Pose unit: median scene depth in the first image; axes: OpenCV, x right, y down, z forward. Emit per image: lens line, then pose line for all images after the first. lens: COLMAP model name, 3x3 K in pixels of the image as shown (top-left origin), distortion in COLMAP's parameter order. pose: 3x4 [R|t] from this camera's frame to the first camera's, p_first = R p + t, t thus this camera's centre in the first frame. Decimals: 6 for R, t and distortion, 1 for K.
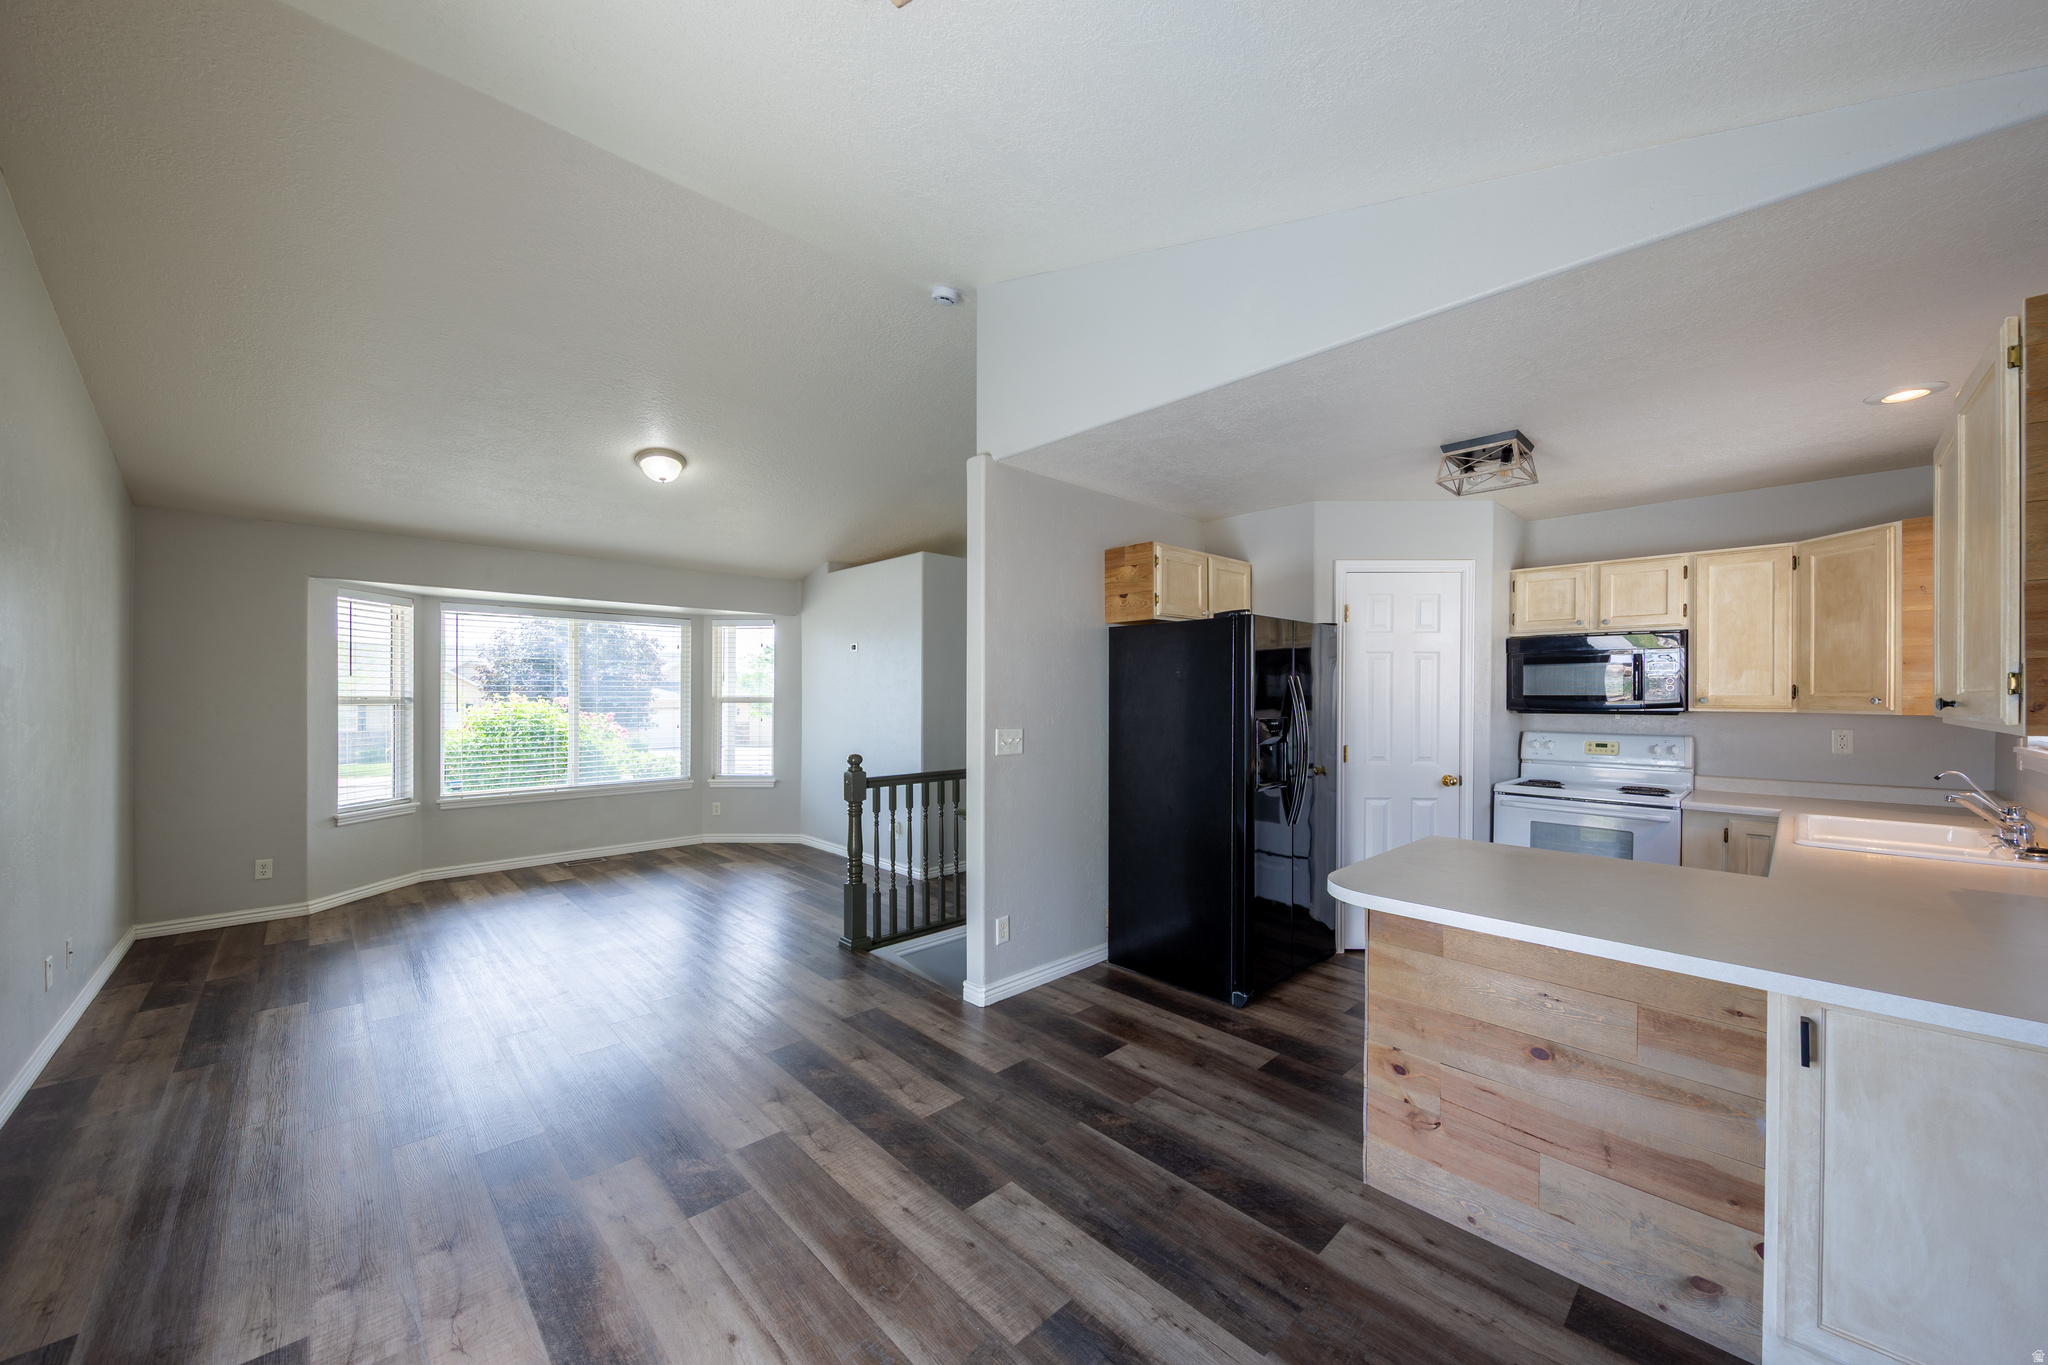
lens RADIAL K [[736.4, 0, 1025.2], [0, 736.4, 691.1], [0, 0, 1]] dist [-0.000576, -0.000199]
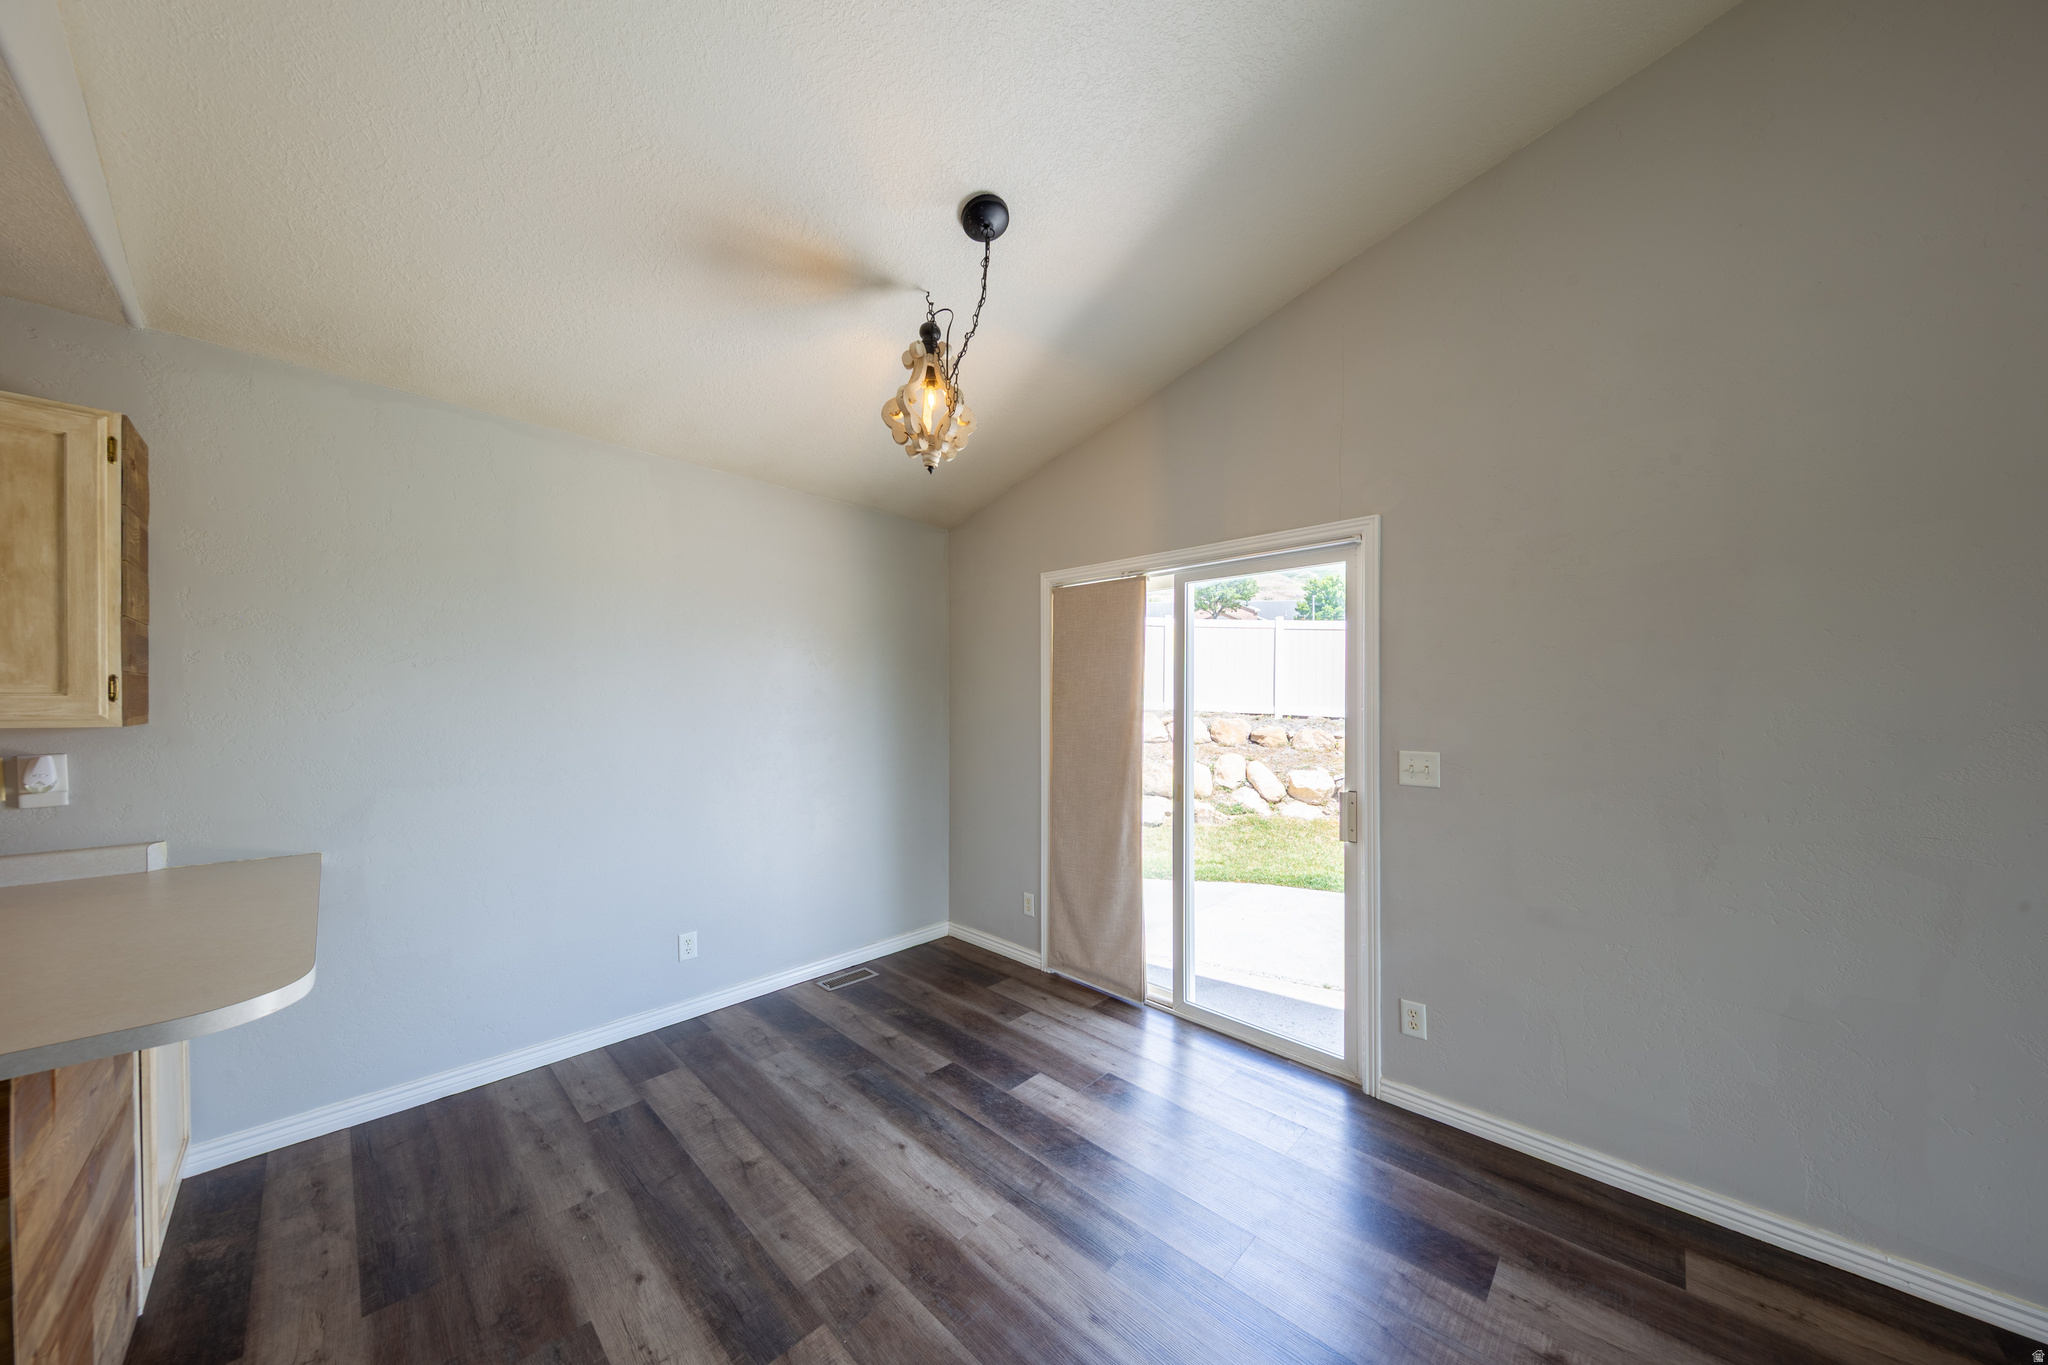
lens RADIAL K [[663.9, 0, 1029.5], [0, 663.9, 700.2], [0, 0, 1]] dist [-0.008955, -0.000179]
pose [[-0.998645, -0.010252, -0.051010, -0.095153], [-0.009678, 0.999887, -0.011496, 0.002895], [0.051123, -0.010986, -0.998632, 0.746637]]
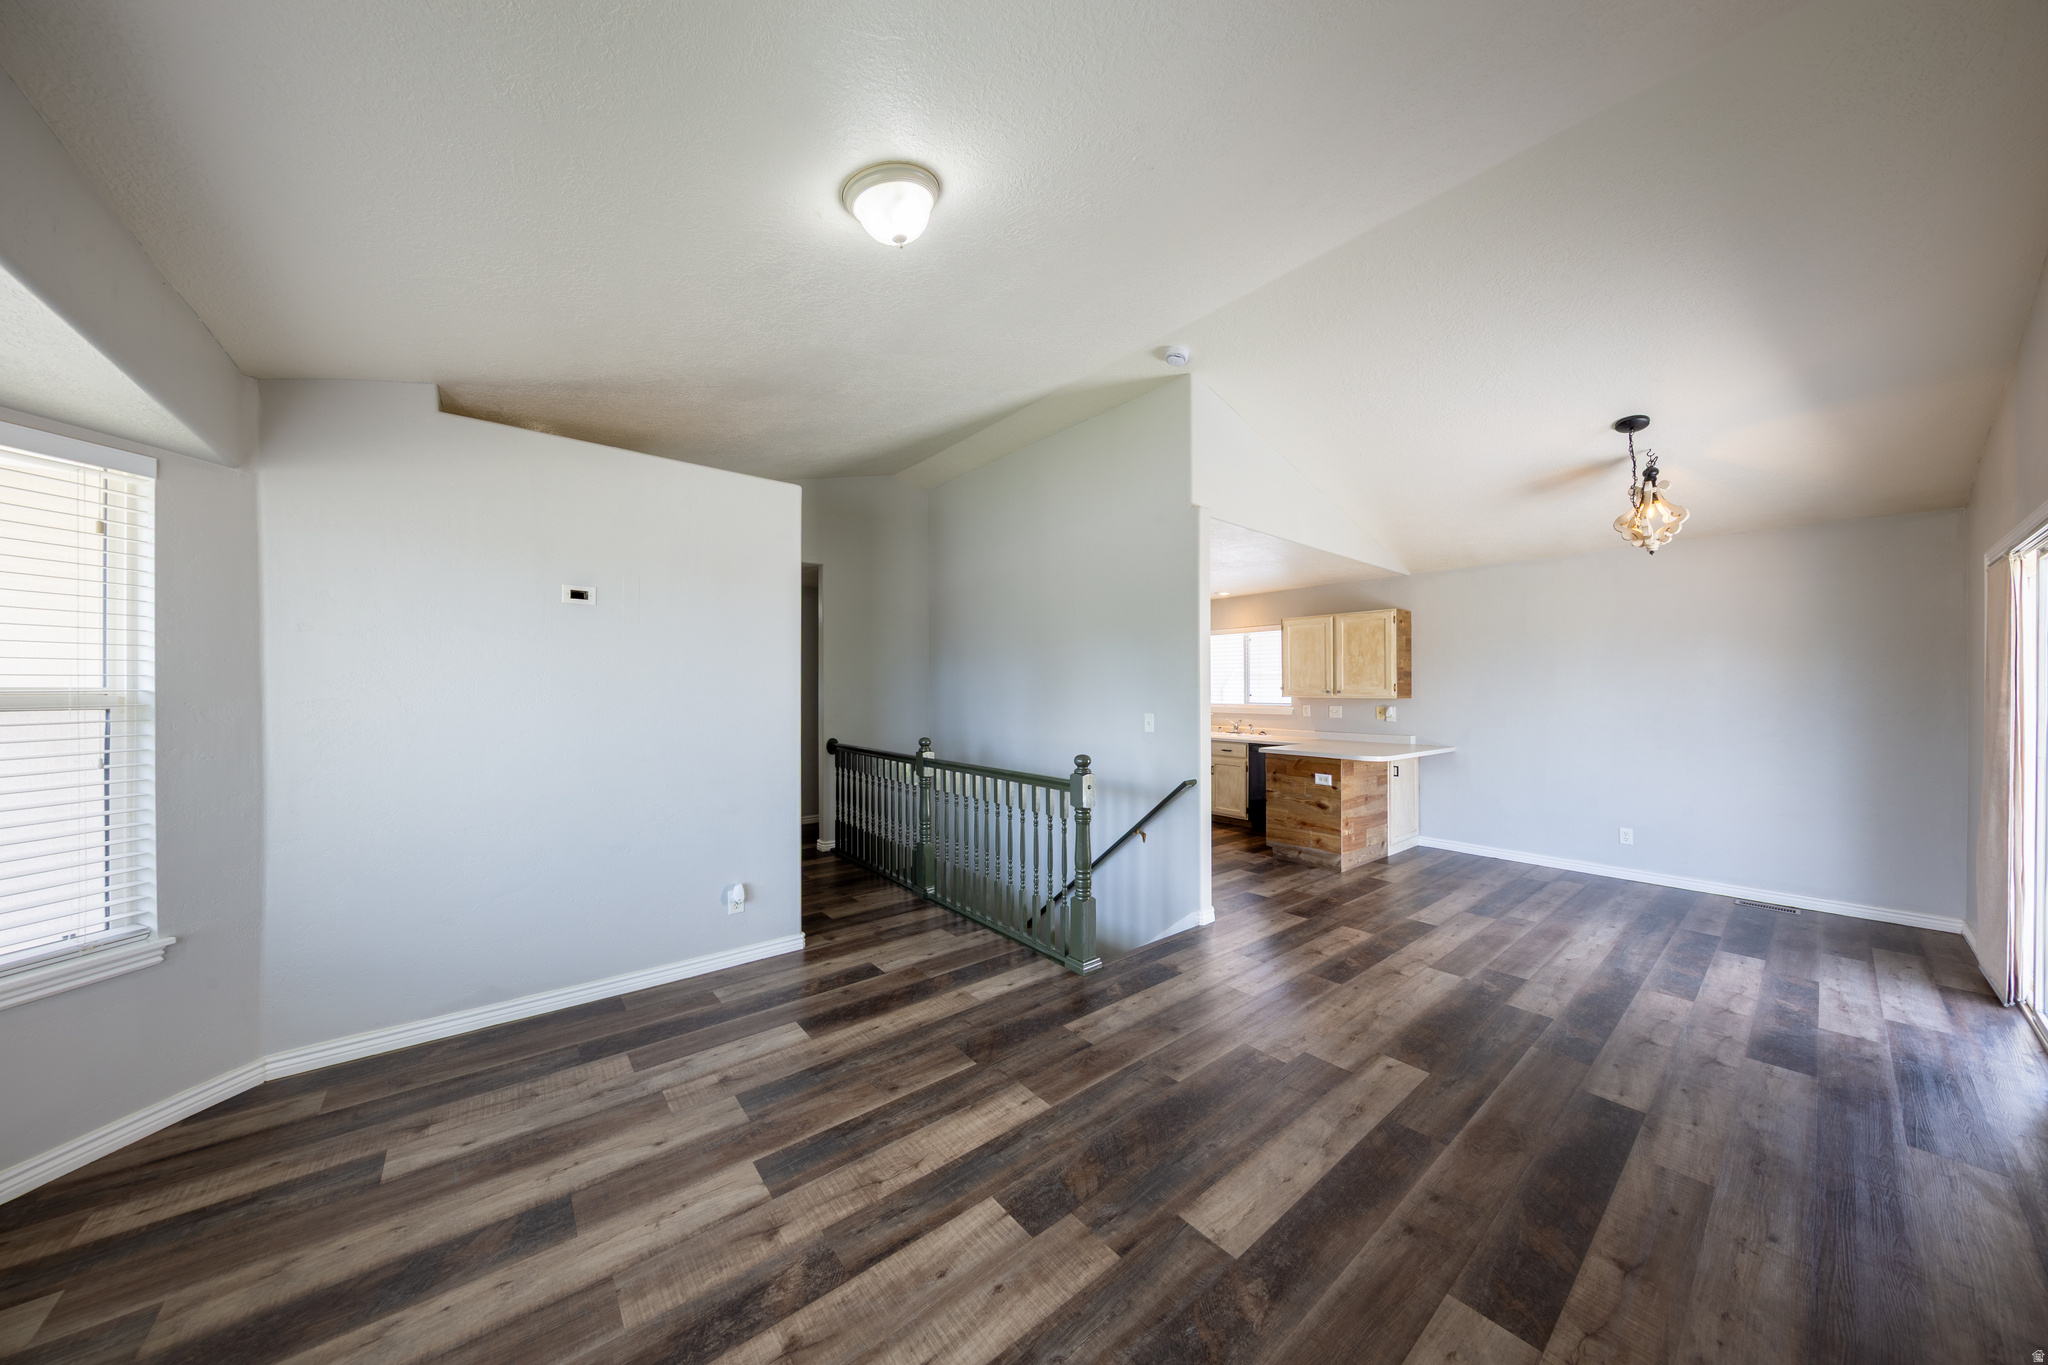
lens RADIAL K [[657.8, 0, 1023.2], [0, 657.8, 687.5], [0, 0, 1]] dist [-0.004170, -0.000251]
pose [[0.086215, 0.000740, 0.996276, -1.025939], [-0.008591, 0.999963, 0.000001, 0.003706], [-0.996240, -0.008559, 0.086218, 0.993562]]
